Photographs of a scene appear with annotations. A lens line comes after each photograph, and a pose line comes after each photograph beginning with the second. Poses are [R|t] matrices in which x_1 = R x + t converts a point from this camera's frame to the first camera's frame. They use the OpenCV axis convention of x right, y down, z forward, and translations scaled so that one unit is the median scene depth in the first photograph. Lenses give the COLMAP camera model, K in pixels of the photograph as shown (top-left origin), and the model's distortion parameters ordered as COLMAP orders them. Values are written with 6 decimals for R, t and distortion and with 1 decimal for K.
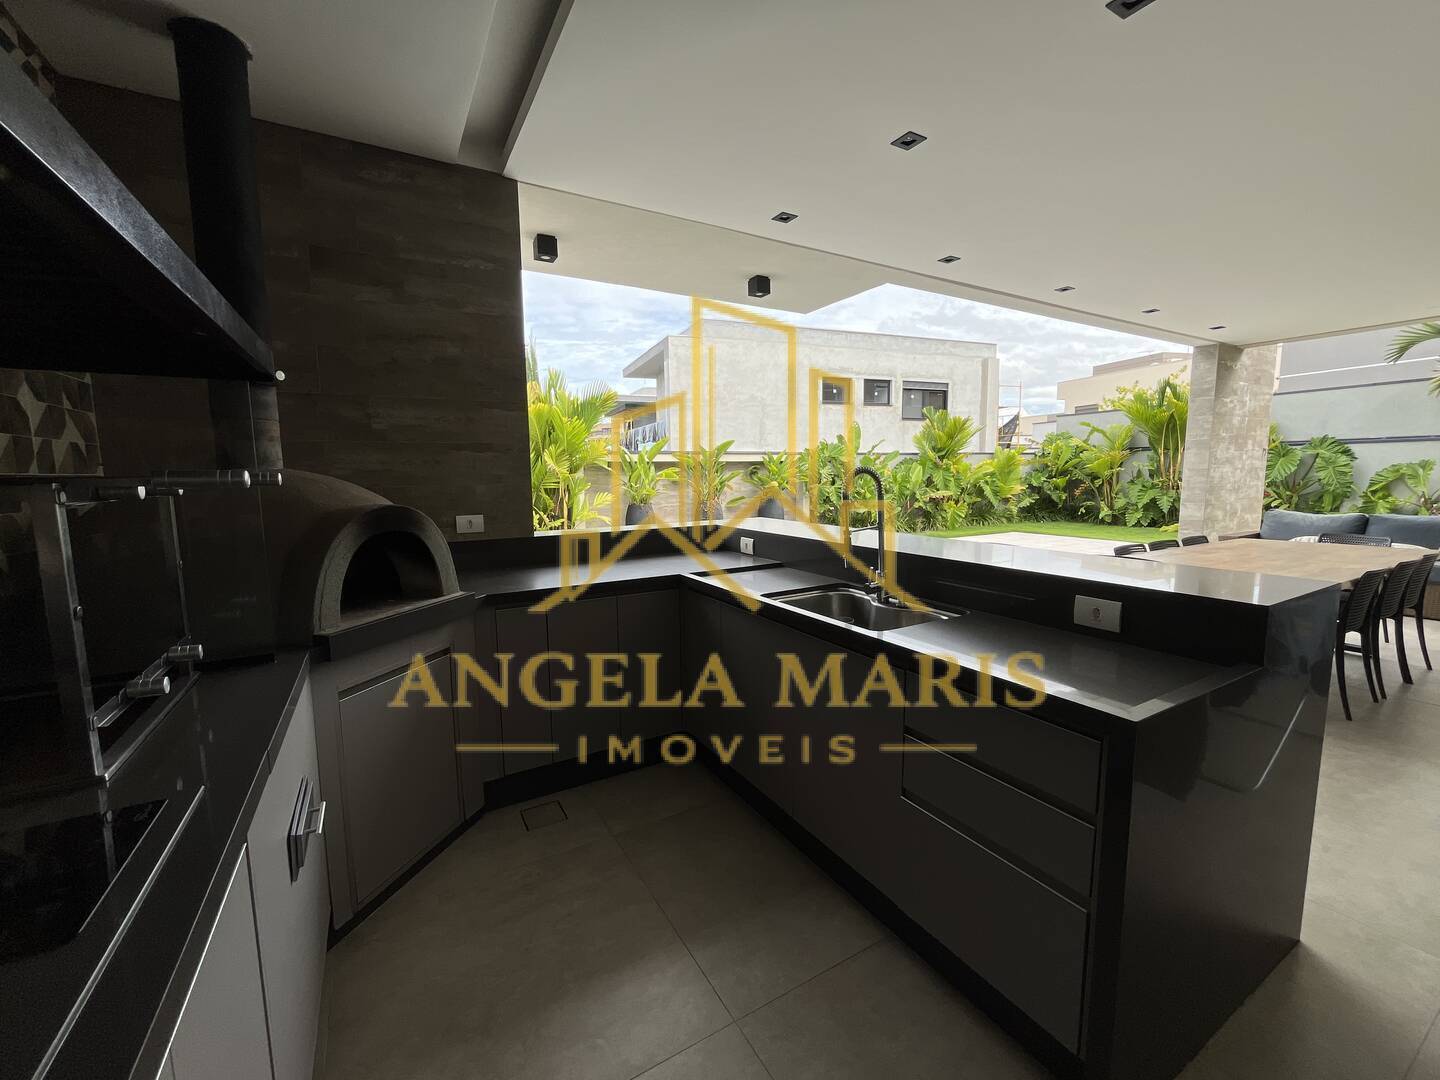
lens RADIAL K [[583.5, 0, 717.0], [0, 583.5, 541.7], [0, 0, 1]] dist [0.000252, -0.001344]
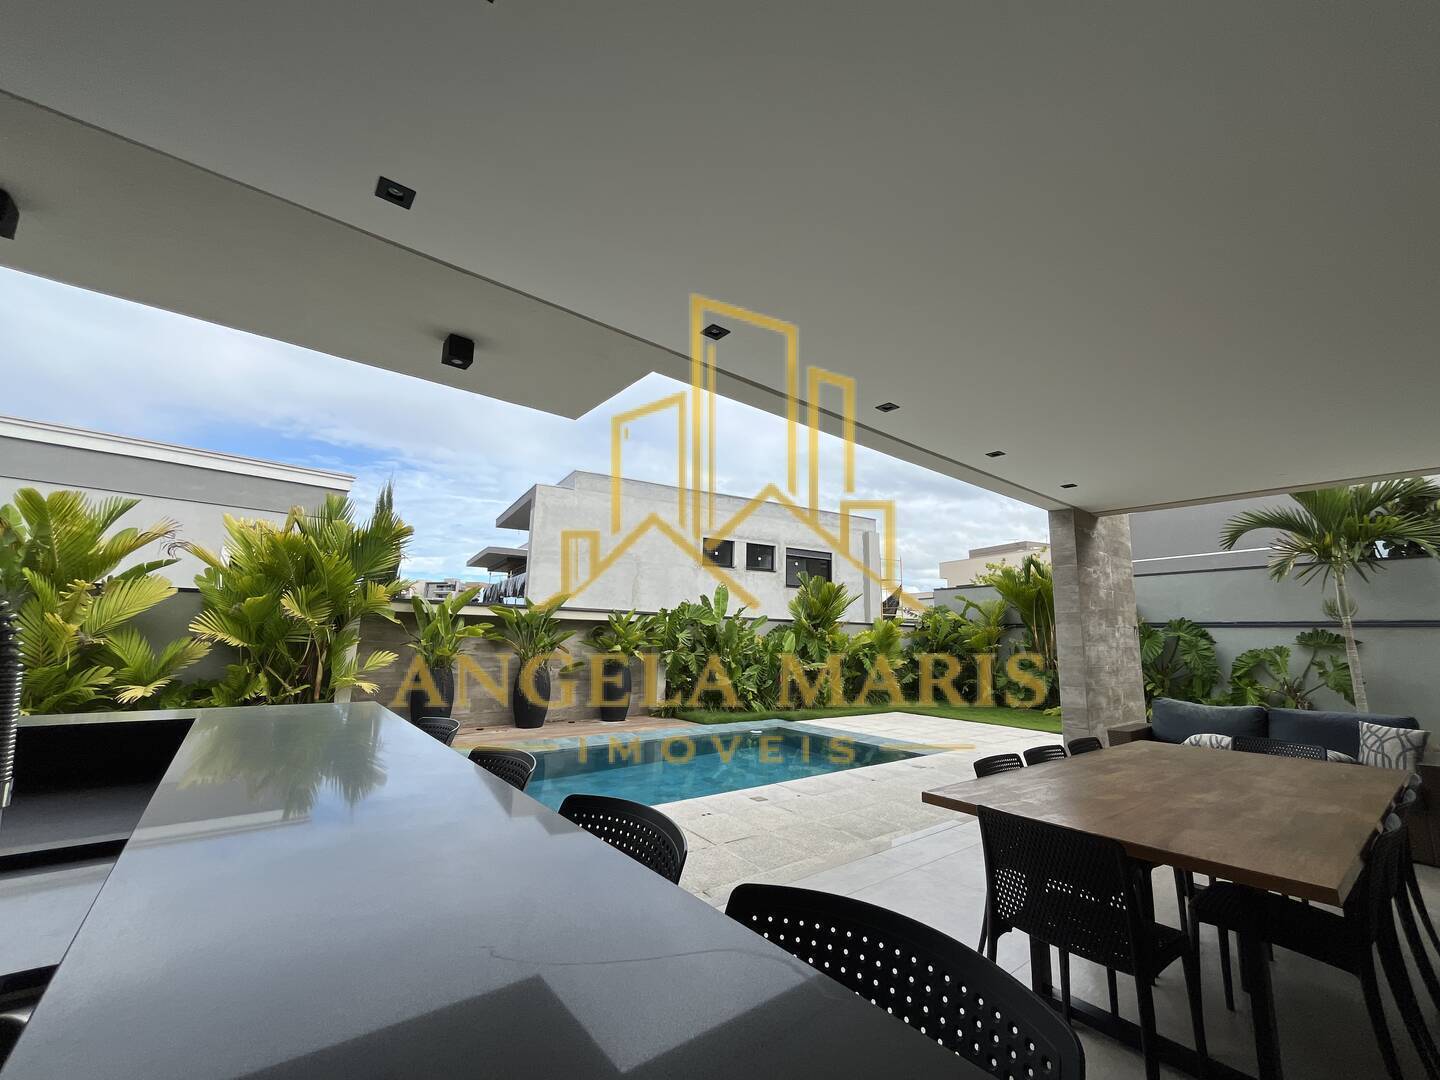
lens RADIAL K [[583.5, 0, 718.0], [0, 583.5, 543.3], [0, 0, 1]] dist [0.000252, -0.001344]
pose [[0.988068, 0.060469, 0.141648, 0.107121], [-0.019042, 0.960607, -0.277257, -0.013446], [-0.152834, 0.271251, 0.950297, 0.133521]]
